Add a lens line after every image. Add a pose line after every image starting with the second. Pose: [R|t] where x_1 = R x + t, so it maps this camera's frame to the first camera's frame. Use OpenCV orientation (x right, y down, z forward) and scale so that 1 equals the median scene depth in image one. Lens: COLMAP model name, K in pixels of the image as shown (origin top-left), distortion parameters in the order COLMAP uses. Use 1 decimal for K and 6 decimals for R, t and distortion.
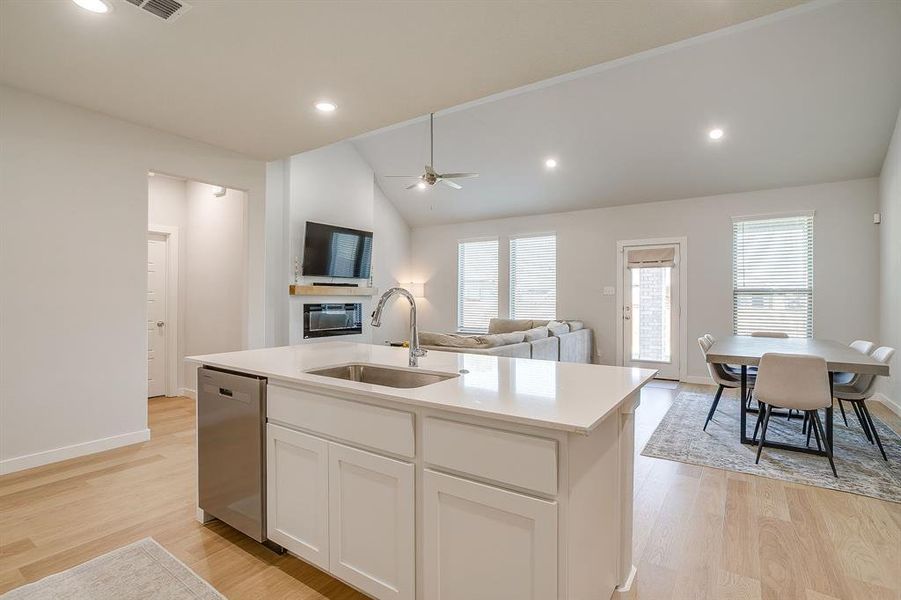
lens RADIAL K [[443.9, 0, 449.4], [0, 443.9, 298.4], [0, 0, 1]] dist [-0.039316, 0.017505]
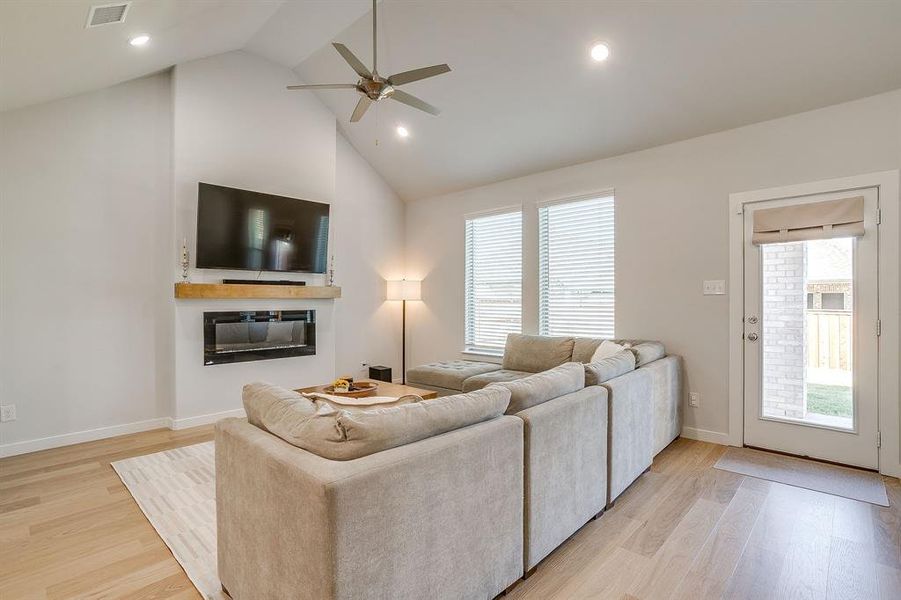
lens RADIAL K [[443.9, 0, 446.1], [0, 443.9, 302.6], [0, 0, 1]] dist [-0.039316, 0.017505]
pose [[0.987051, -0.004109, -0.160356, 0.124540], [0.004718, 0.999983, 0.003419, -0.001753], [0.160339, -0.004132, 0.987053, 0.422925]]
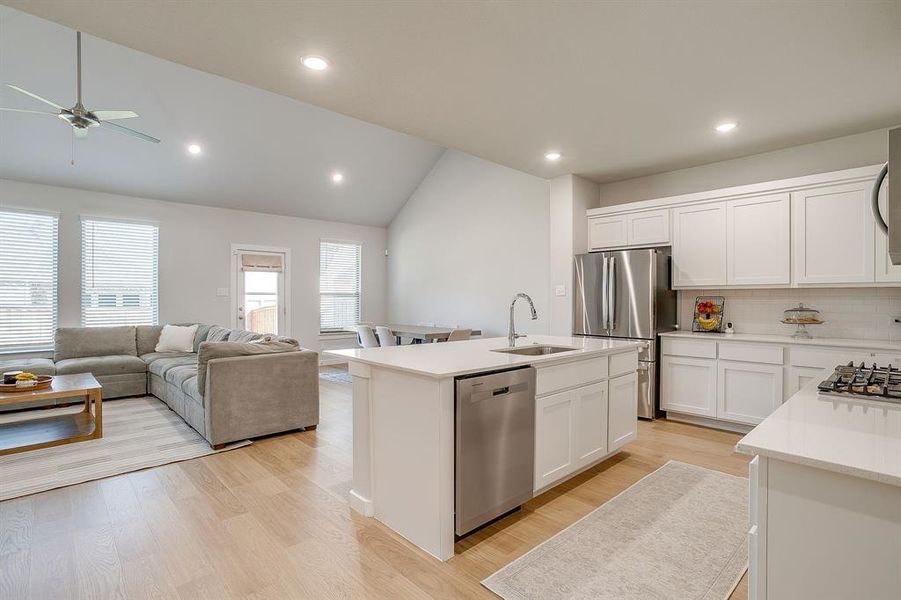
lens RADIAL K [[443.9, 0, 453.0], [0, 443.9, 295.5], [0, 0, 1]] dist [-0.039316, 0.017505]
pose [[0.196044, 0.006339, 0.980575, -0.522133], [-0.000299, 0.999979, -0.006405, -0.002628], [-0.980595, 0.000962, 0.196042, 0.298918]]
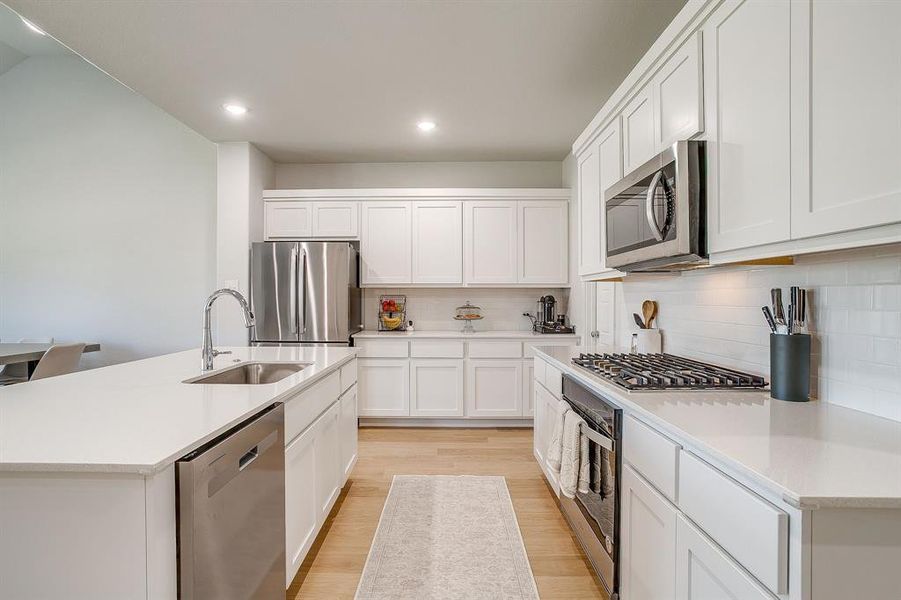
lens RADIAL K [[443.9, 0, 437.7], [0, 443.9, 299.8], [0, 0, 1]] dist [-0.039316, 0.017505]
pose [[-0.557095, -0.003570, 0.830441, -0.391371], [-0.000365, 0.999992, 0.004054, -0.001057], [-0.830449, 0.001955, -0.557091, 0.366007]]
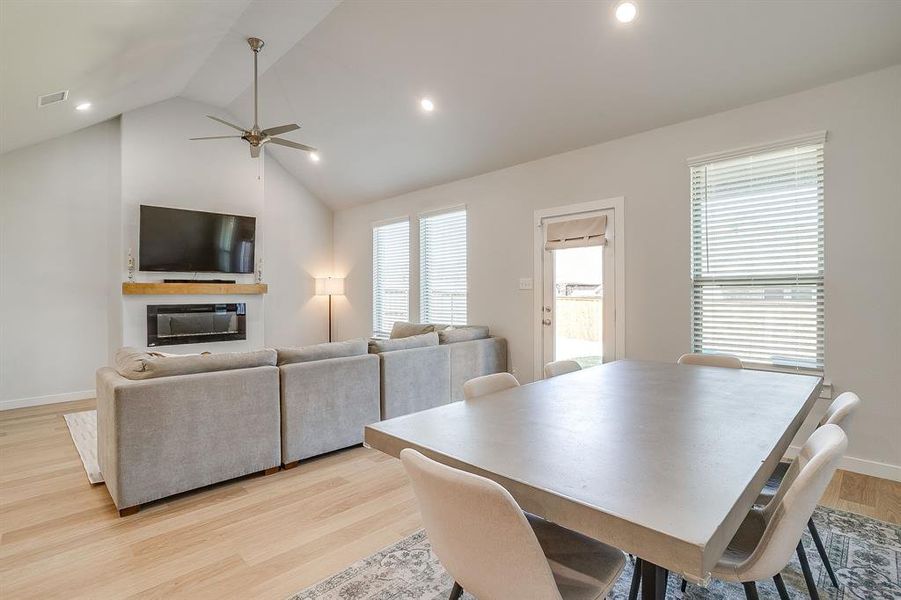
lens RADIAL K [[443.9, 0, 442.9], [0, 443.9, 296.4], [0, 0, 1]] dist [-0.039316, 0.017505]
pose [[0.982881, -0.009961, -0.183972, 0.369033], [0.010562, 0.999942, 0.002284, 0.000279], [0.183939, -0.004188, 0.982929, 0.295315]]
